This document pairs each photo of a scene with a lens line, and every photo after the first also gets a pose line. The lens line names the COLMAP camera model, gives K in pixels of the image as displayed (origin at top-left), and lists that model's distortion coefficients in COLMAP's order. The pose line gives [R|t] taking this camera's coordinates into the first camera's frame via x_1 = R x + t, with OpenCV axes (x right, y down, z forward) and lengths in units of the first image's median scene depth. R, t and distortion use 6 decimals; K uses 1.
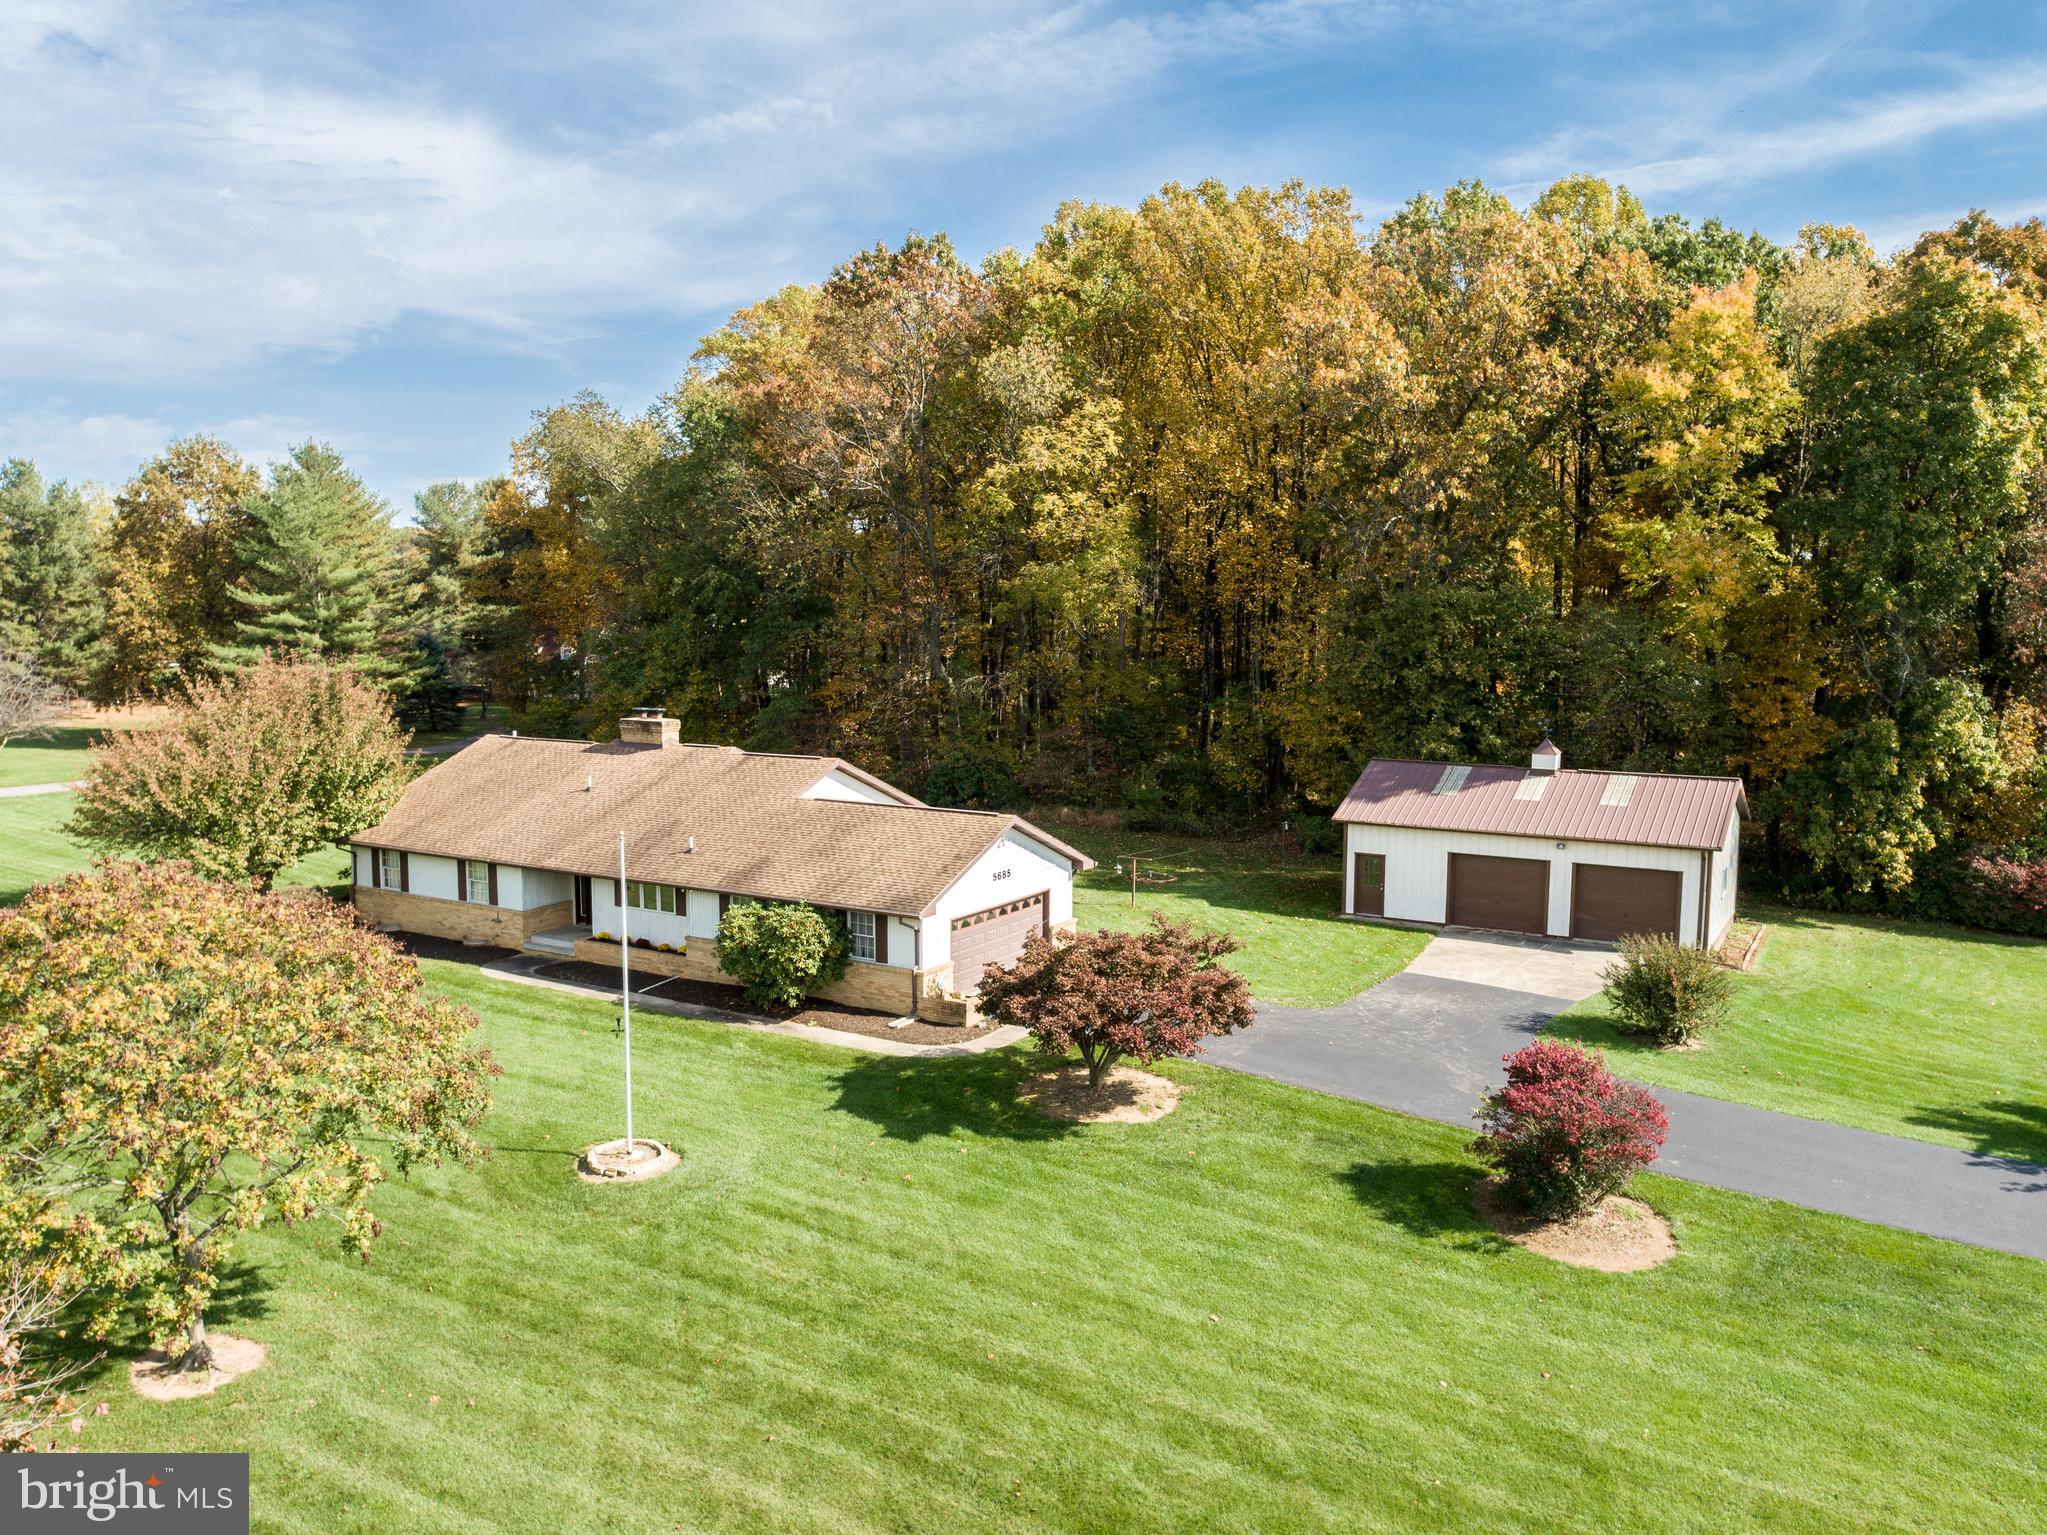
lens RADIAL K [[1571.7, 0, 1023.5], [0, 1571.7, 767.5], [0, 0, 1]] dist [-0.011156, 0.005009]
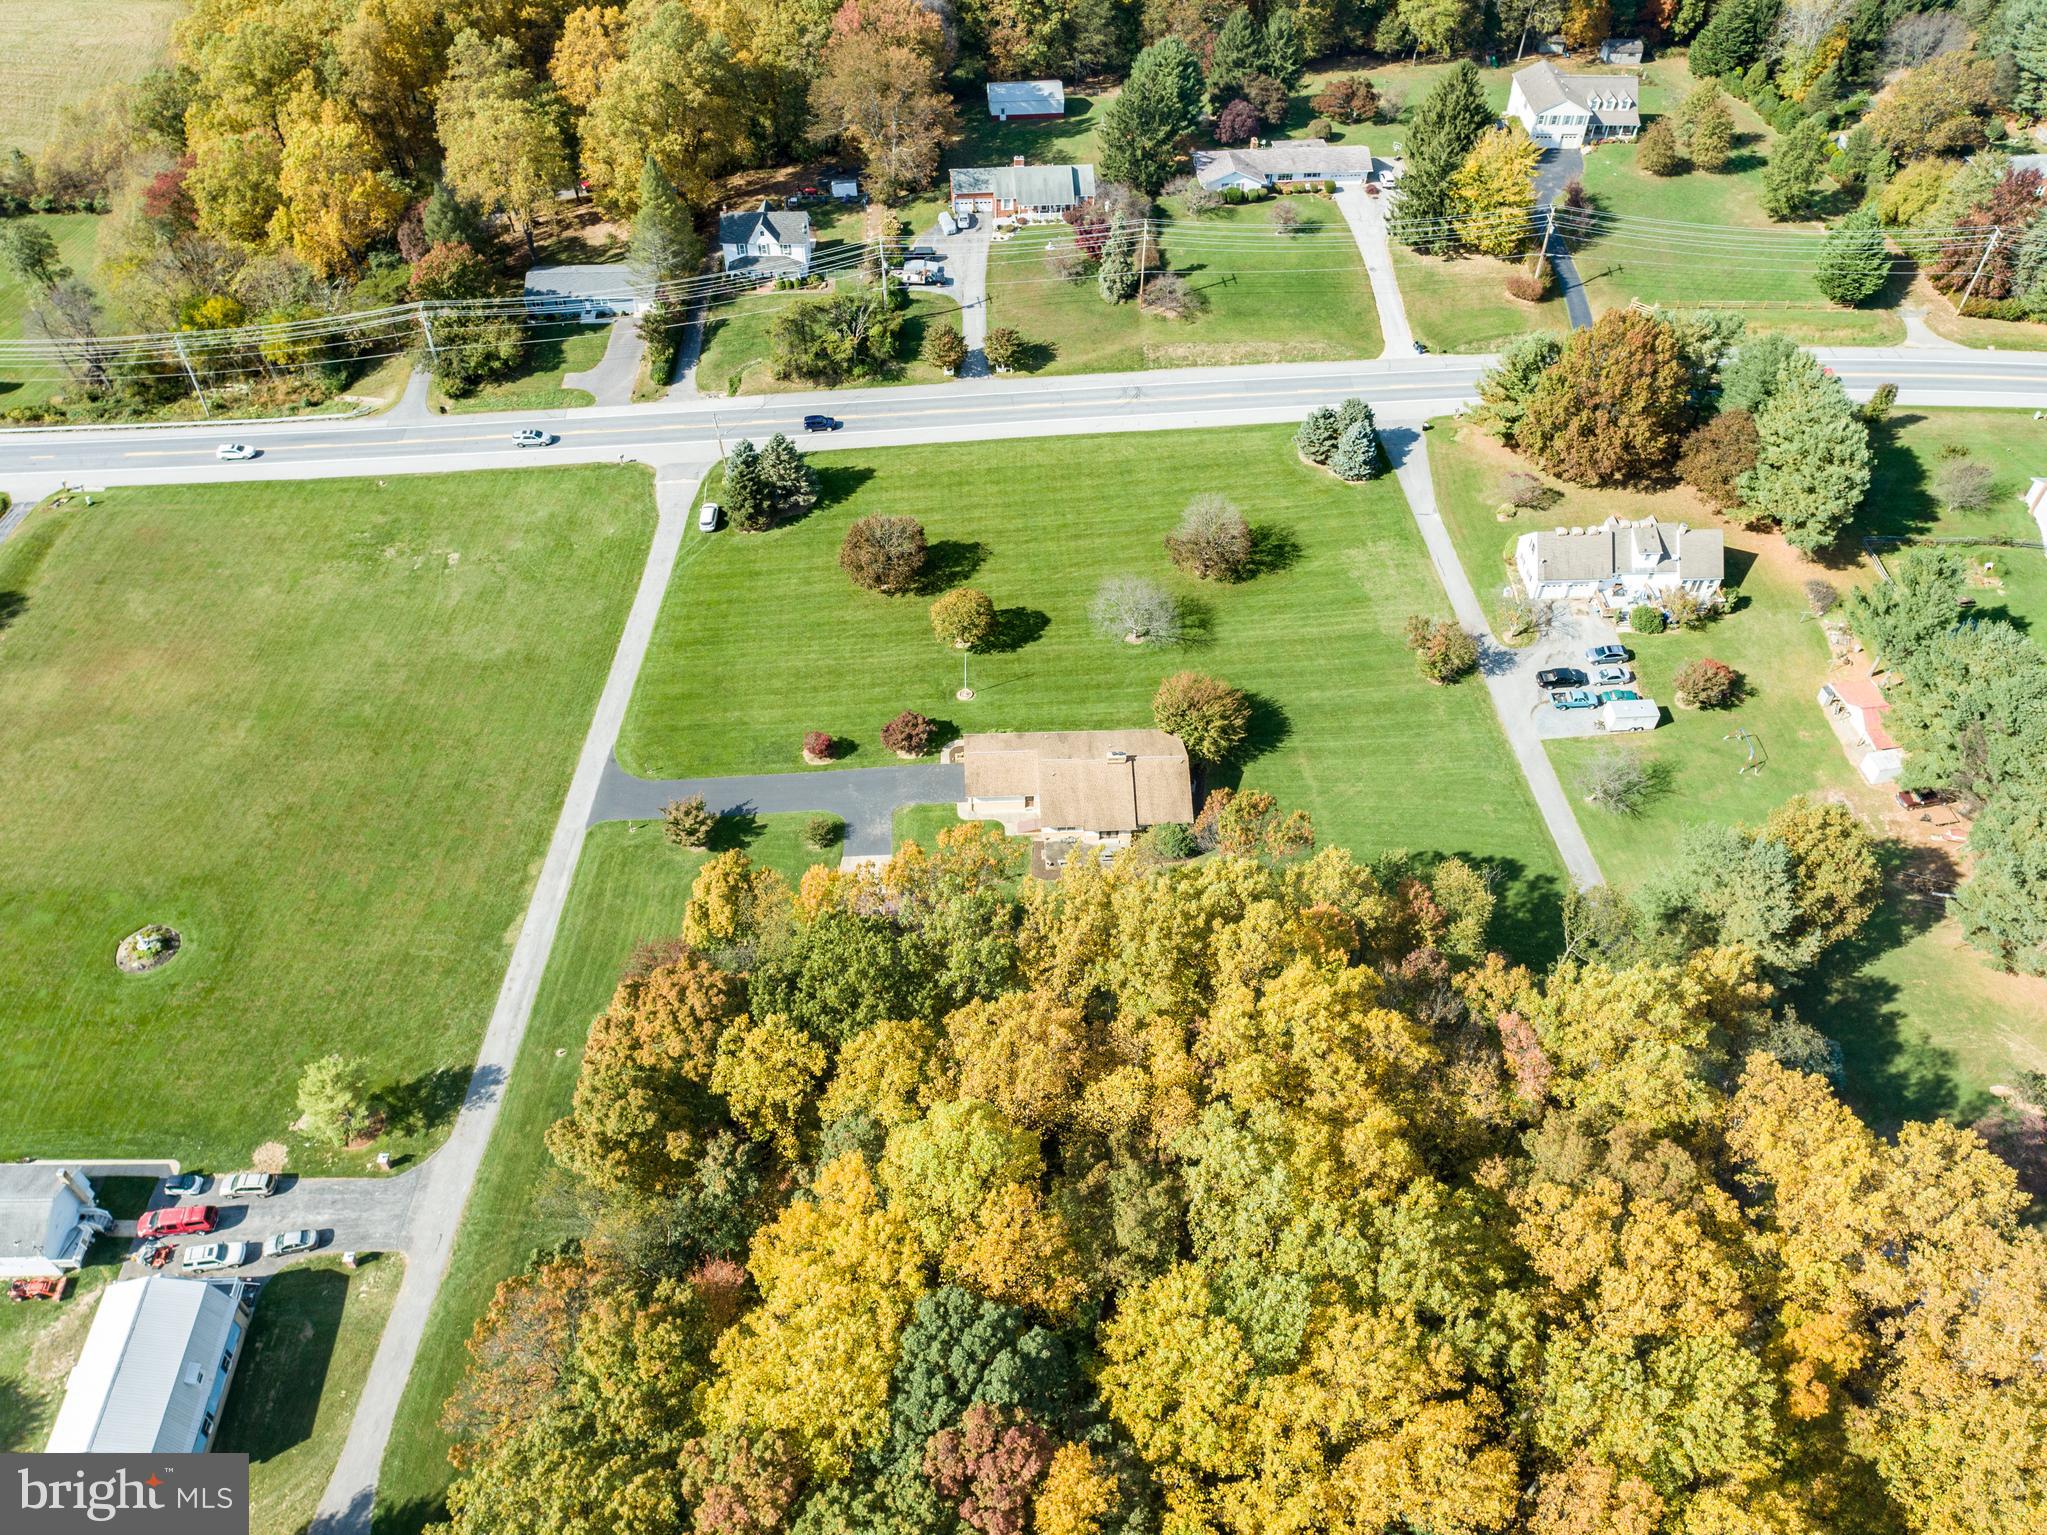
lens RADIAL K [[1679.4, 0, 987.0], [0, 1679.4, 771.3], [0, 0, 1]] dist [0.008382, 0.002378]
pose [[-0.841776, 0.397468, -0.365285, 1.177010], [-0.053244, 0.612239, 0.788878, -2.563395], [0.537195, 0.683508, -0.494205, 2.469304]]
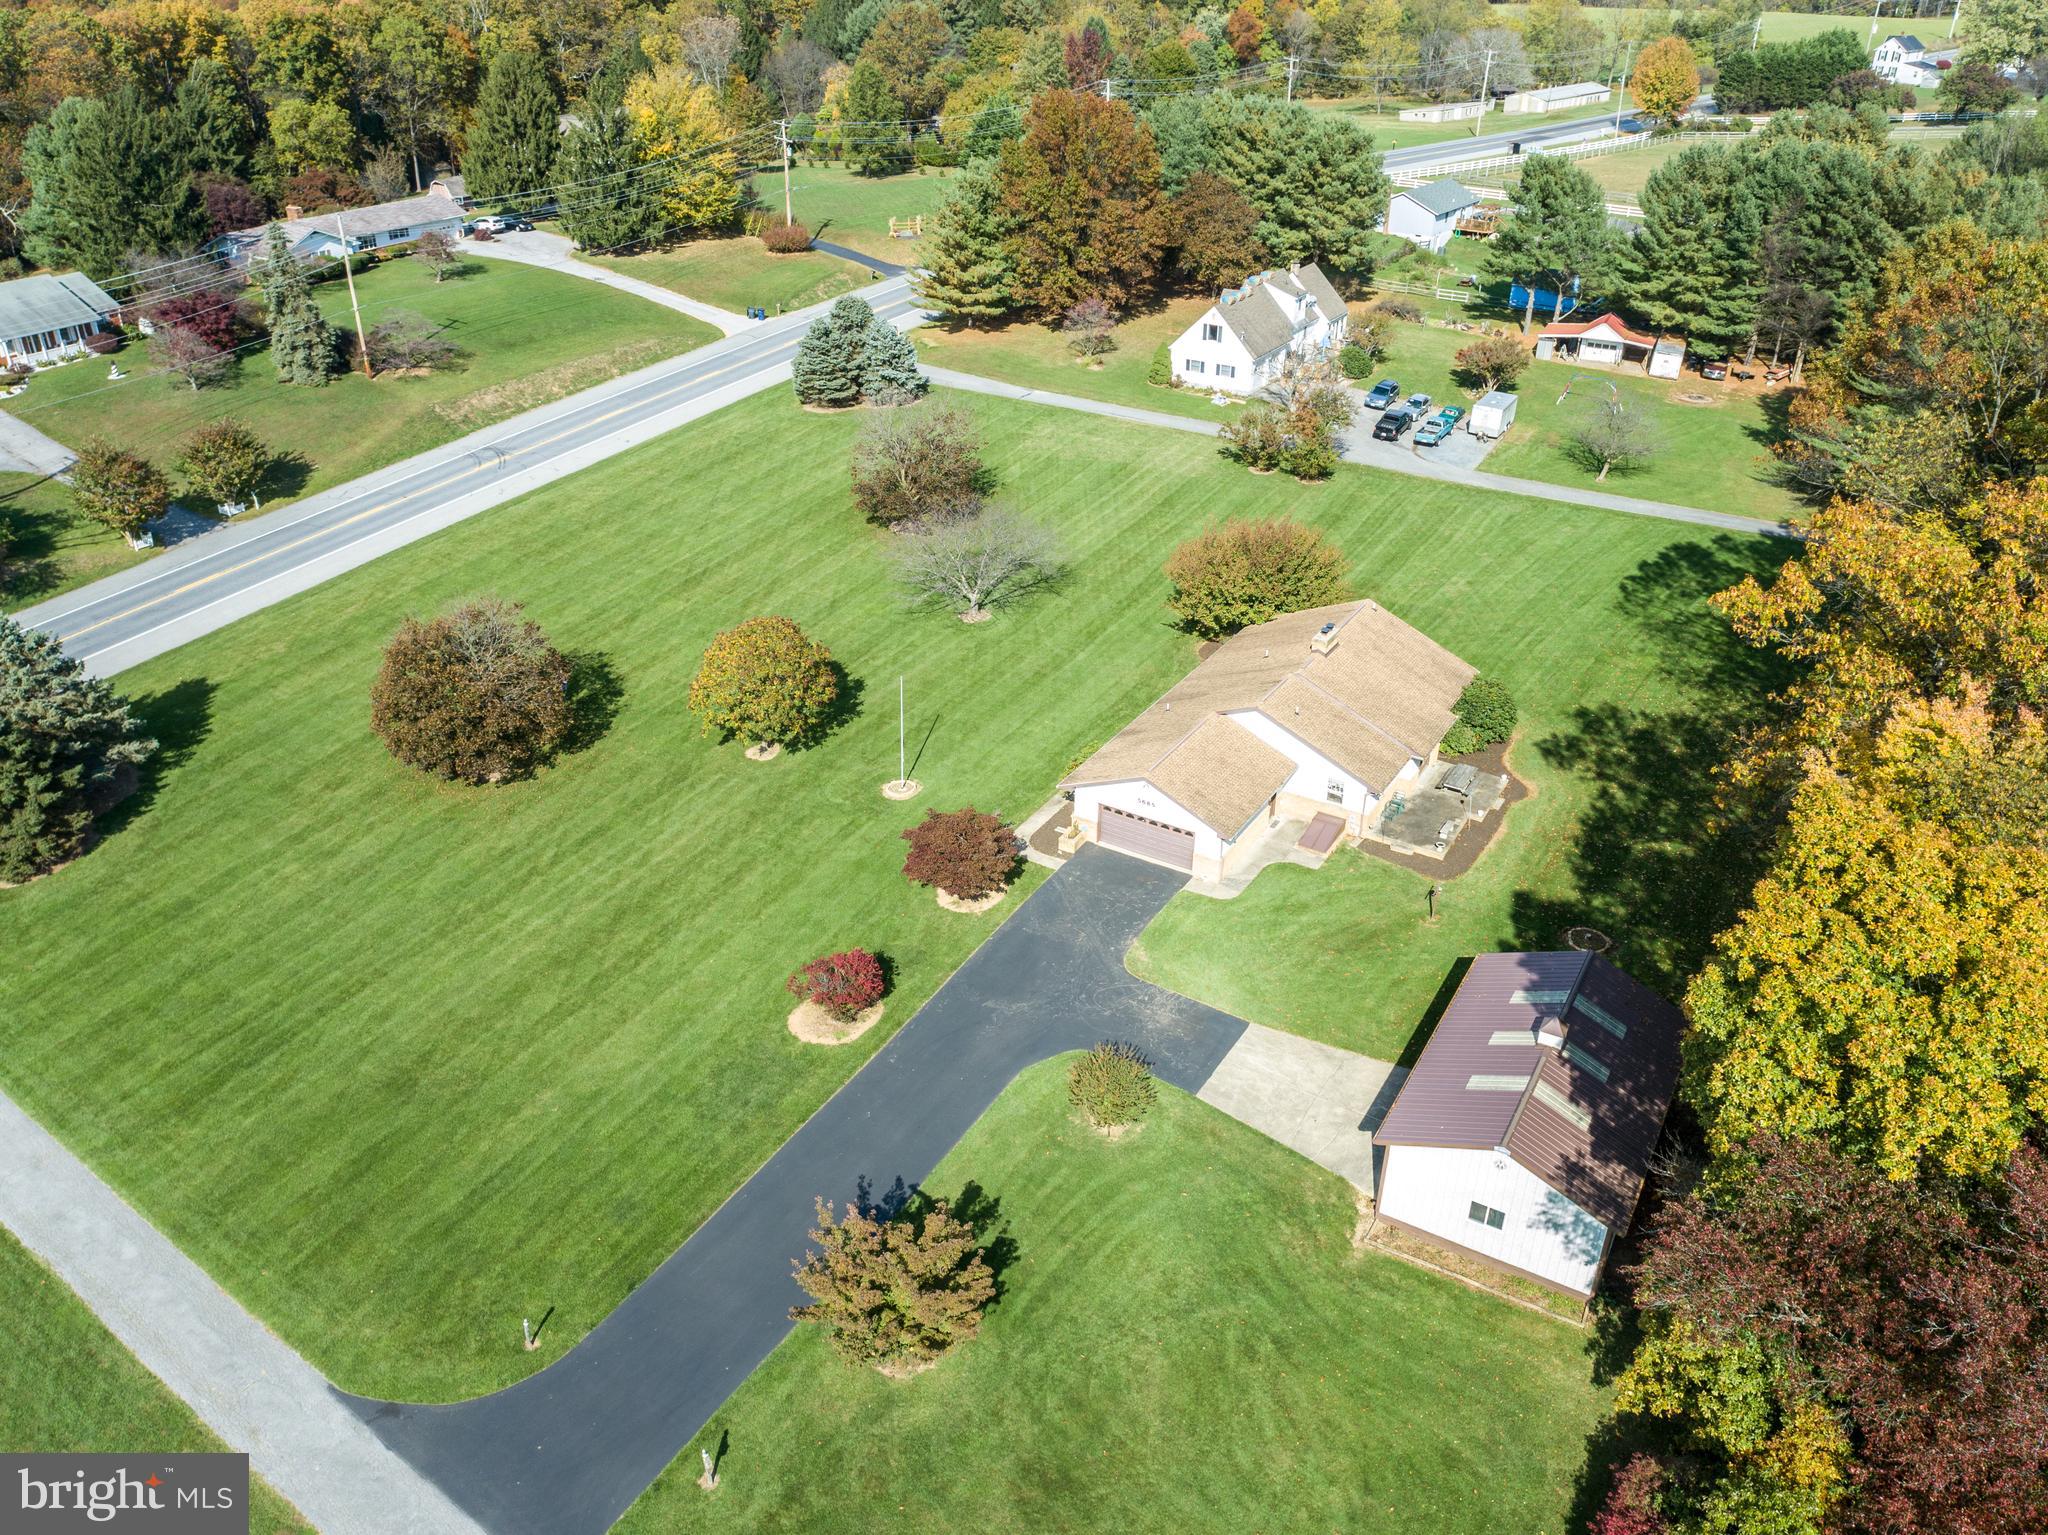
lens RADIAL K [[1585.5, 0, 1029.9], [0, 1585.5, 764.2], [0, 0, 1]] dist [-0.011709, 0.005444]
pose [[0.002256, 0.484959, -0.874534, 1.185467], [-0.121332, 0.868208, 0.481138, -0.630809], [0.992609, 0.105024, 0.060800, 0.604504]]
